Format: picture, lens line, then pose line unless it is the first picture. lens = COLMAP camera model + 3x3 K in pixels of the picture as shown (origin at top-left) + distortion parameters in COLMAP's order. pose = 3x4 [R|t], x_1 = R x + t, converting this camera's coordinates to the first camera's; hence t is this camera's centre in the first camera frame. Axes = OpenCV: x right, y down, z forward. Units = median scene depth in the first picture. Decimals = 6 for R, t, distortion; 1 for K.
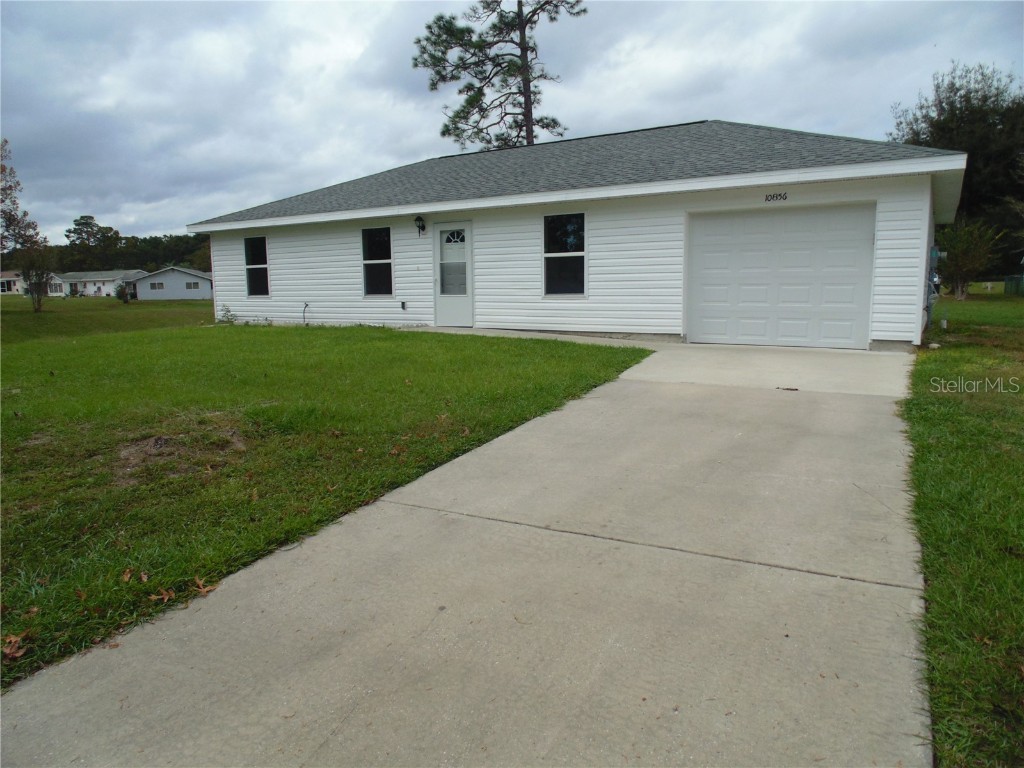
lens RADIAL K [[682.3, 0, 512.8], [0, 682.3, 386.2], [0, 0, 1]] dist [-0.010074, -0.005439]
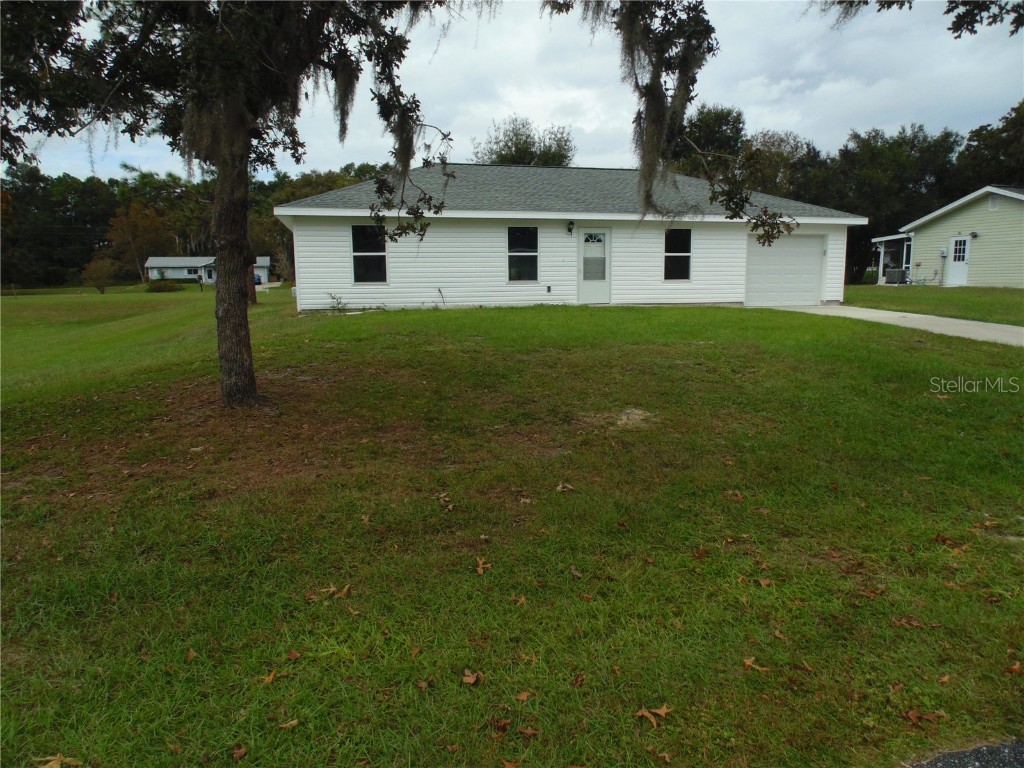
lens RADIAL K [[682.3, 0, 510.1], [0, 682.3, 385.8], [0, 0, 1]] dist [-0.010074, -0.005439]
pose [[0.688883, -0.100647, 0.717851, -1.152522], [0.108066, 0.993507, 0.035590, 0.009626], [-0.716772, 0.053057, 0.695286, 0.168344]]
